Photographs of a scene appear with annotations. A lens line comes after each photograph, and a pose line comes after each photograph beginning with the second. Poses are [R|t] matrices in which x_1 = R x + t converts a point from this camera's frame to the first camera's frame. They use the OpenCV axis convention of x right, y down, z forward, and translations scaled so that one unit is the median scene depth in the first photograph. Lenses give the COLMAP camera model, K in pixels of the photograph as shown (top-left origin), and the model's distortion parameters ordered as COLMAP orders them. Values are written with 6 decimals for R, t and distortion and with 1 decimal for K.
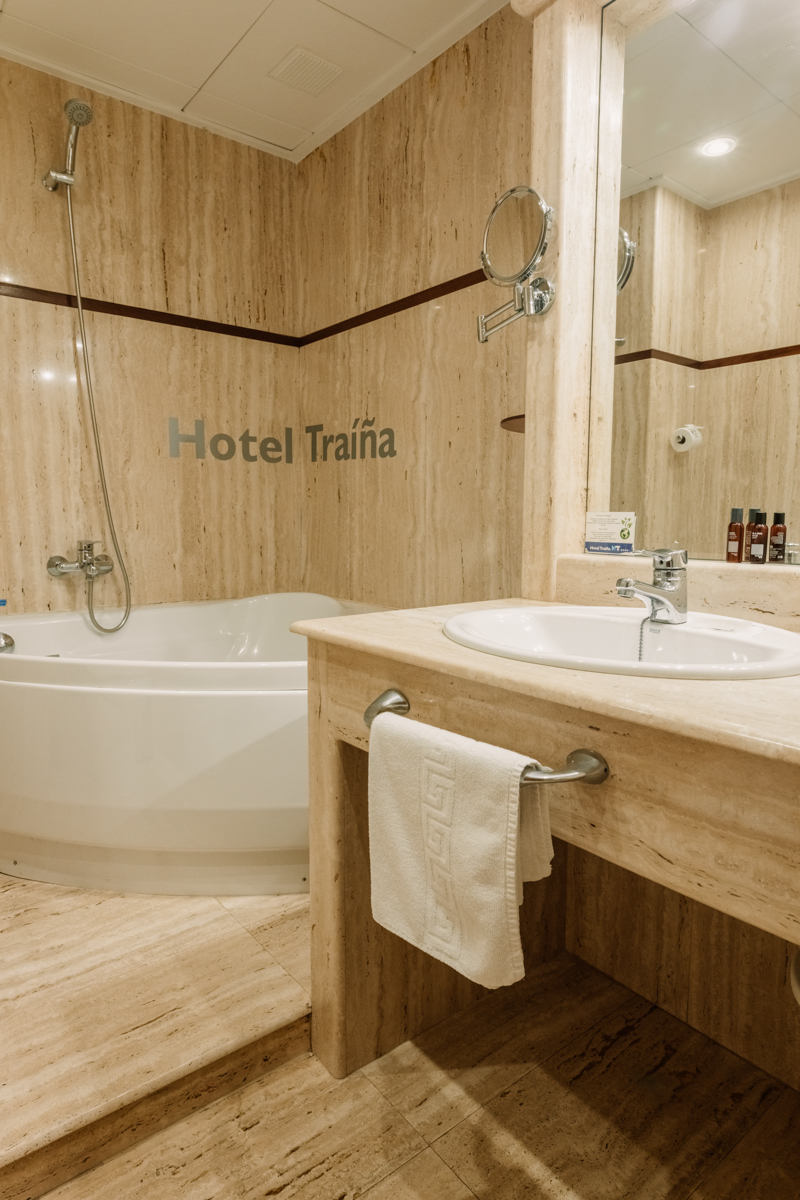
lens RADIAL K [[707.5, 0, 399.3], [0, 707.5, 593.9], [0, 0, 1]] dist [0.008930, -0.003387]
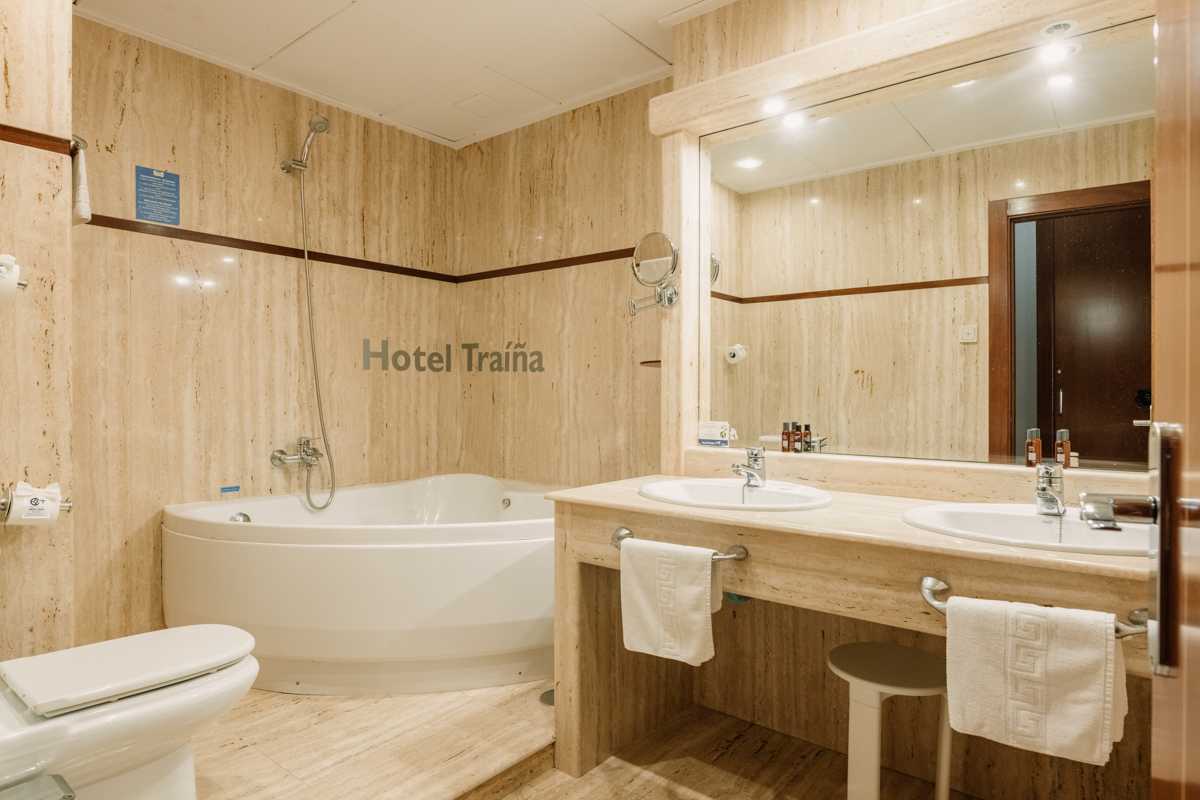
lens RADIAL K [[707.5, 0, 600.8], [0, 707.5, 396.5], [0, 0, 1]] dist [0.008930, -0.003387]
pose [[0.974521, -0.001583, 0.224289, -0.209374], [0.024281, 0.994843, -0.098476, -0.009988], [-0.222977, 0.101413, 0.969534, -0.351898]]
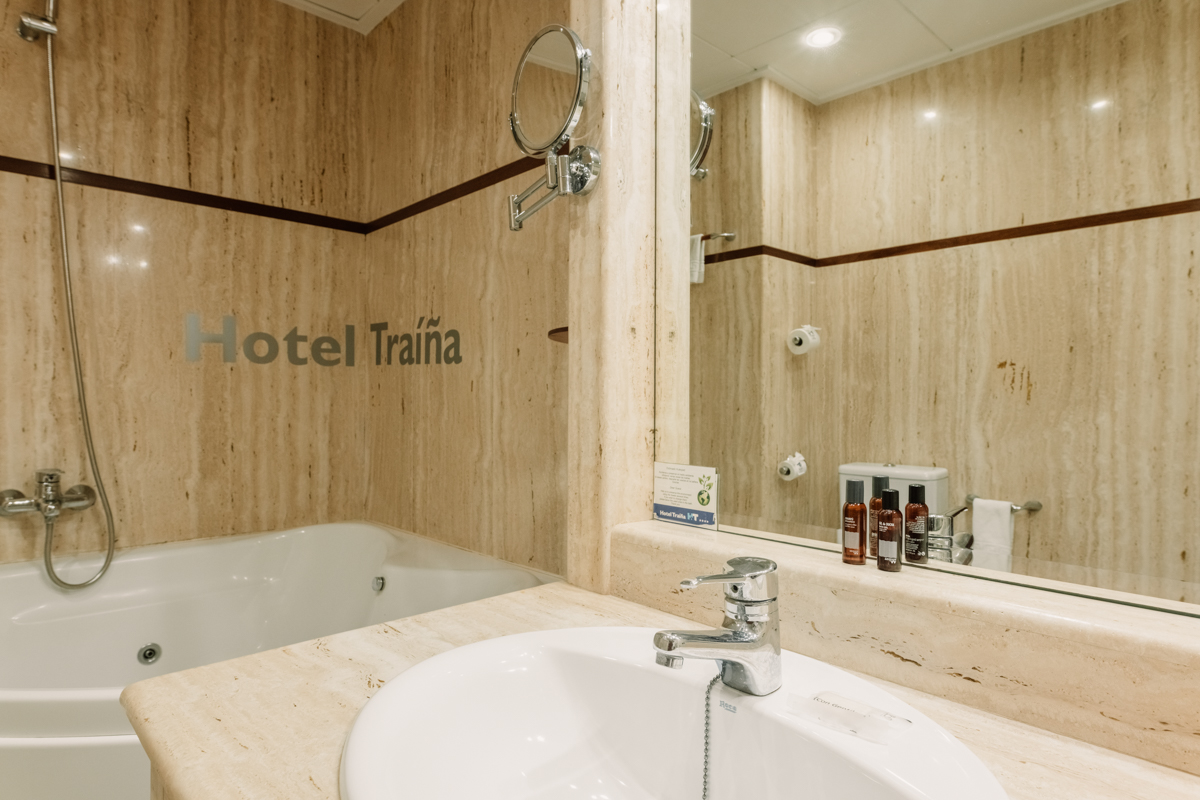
lens RADIAL K [[678.4, 0, 606.0], [0, 678.4, 399.1], [0, 0, 1]] dist [0.013394, -0.001937]
pose [[0.996757, 0.001232, 0.080458, 0.103101], [0.007215, 0.994486, -0.104617, -0.069084], [-0.080143, 0.104858, 0.991253, 0.203248]]
